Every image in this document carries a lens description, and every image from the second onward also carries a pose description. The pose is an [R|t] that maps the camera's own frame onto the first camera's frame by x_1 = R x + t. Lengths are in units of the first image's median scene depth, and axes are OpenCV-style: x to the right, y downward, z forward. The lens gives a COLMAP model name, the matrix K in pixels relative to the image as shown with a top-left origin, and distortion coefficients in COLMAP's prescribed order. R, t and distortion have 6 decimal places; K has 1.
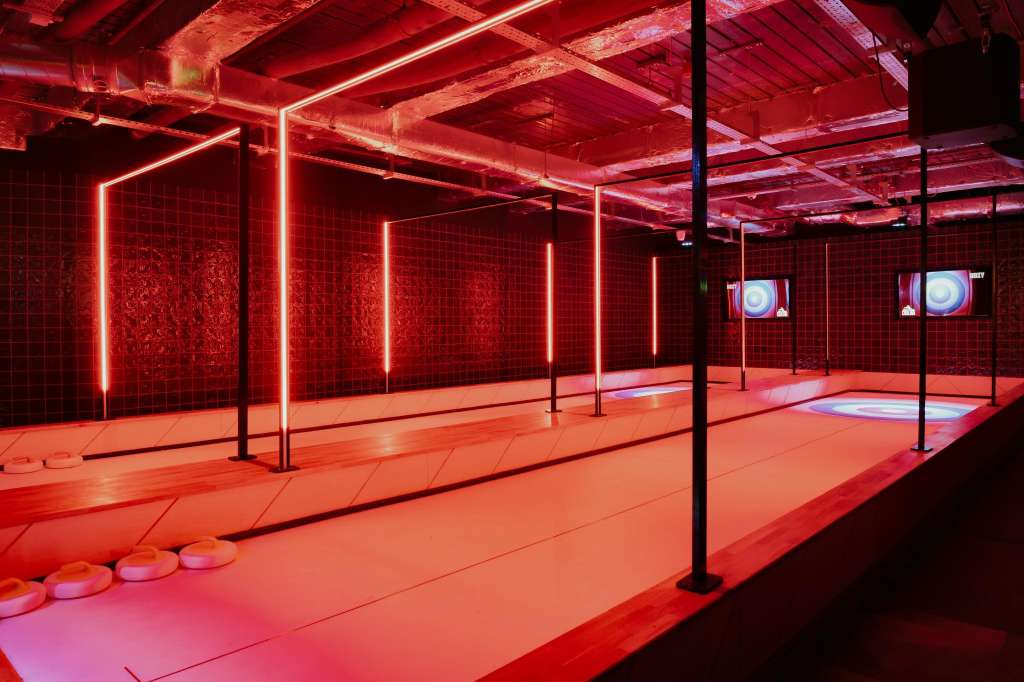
lens RADIAL K [[693.0, 0, 509.6], [0, 693.0, 334.1], [0, 0, 1]] dist [-0.008642, -0.001526]
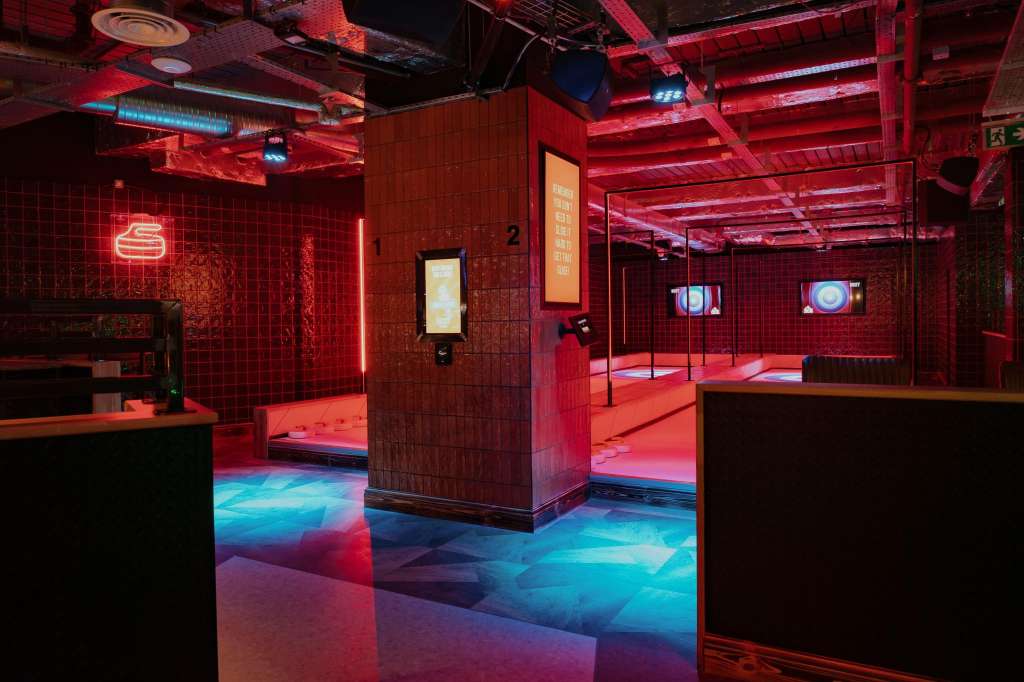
lens RADIAL K [[693.0, 0, 517.7], [0, 693.0, 339.7], [0, 0, 1]] dist [-0.008642, -0.001526]
pose [[0.966449, -0.017266, 0.256278, -0.321972], [0.012882, 0.999741, 0.018773, -0.006934], [-0.256535, -0.014842, 0.966421, -0.178473]]
